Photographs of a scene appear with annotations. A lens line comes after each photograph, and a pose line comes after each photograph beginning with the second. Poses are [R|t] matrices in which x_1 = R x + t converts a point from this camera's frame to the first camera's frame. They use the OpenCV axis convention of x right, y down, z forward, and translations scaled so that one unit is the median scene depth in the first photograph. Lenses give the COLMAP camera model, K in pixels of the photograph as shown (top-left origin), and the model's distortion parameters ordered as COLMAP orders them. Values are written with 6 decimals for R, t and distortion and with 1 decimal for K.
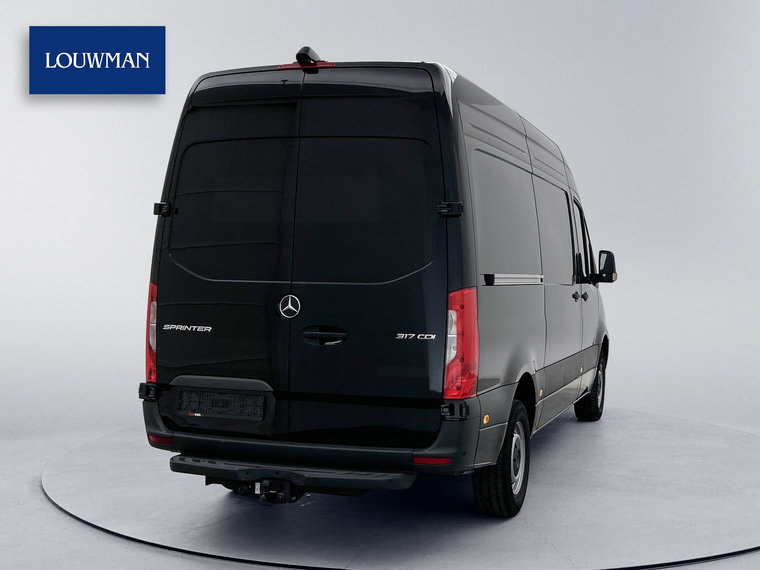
lens RADIAL K [[577.0, 0, 378.8], [0, 577.0, 277.7], [0, 0, 1]] dist [-0.001686, -0.014377]
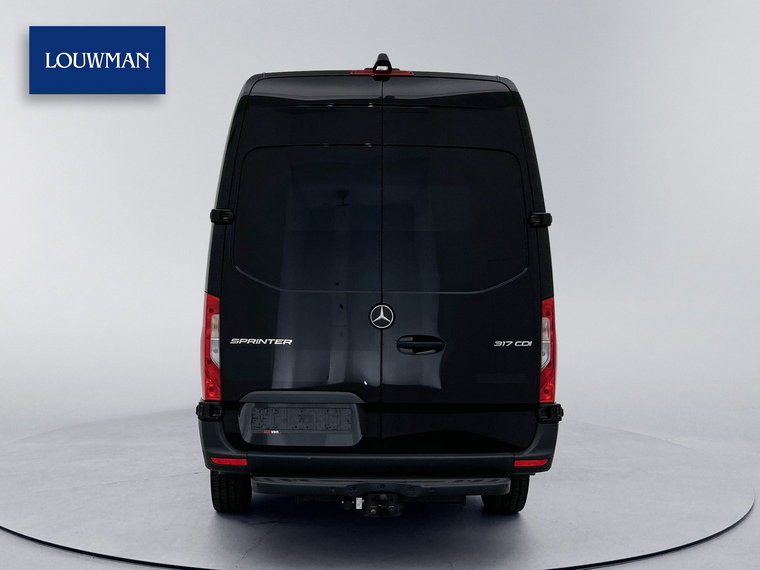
lens RADIAL K [[577.0, 0, 378.0], [0, 577.0, 283.7], [0, 0, 1]] dist [-0.001686, -0.014377]
pose [[0.984196, -0.010831, 0.176749, -0.338791], [0.010680, 0.999941, 0.001803, -0.008600], [-0.176758, 0.000113, 0.984254, 0.030284]]
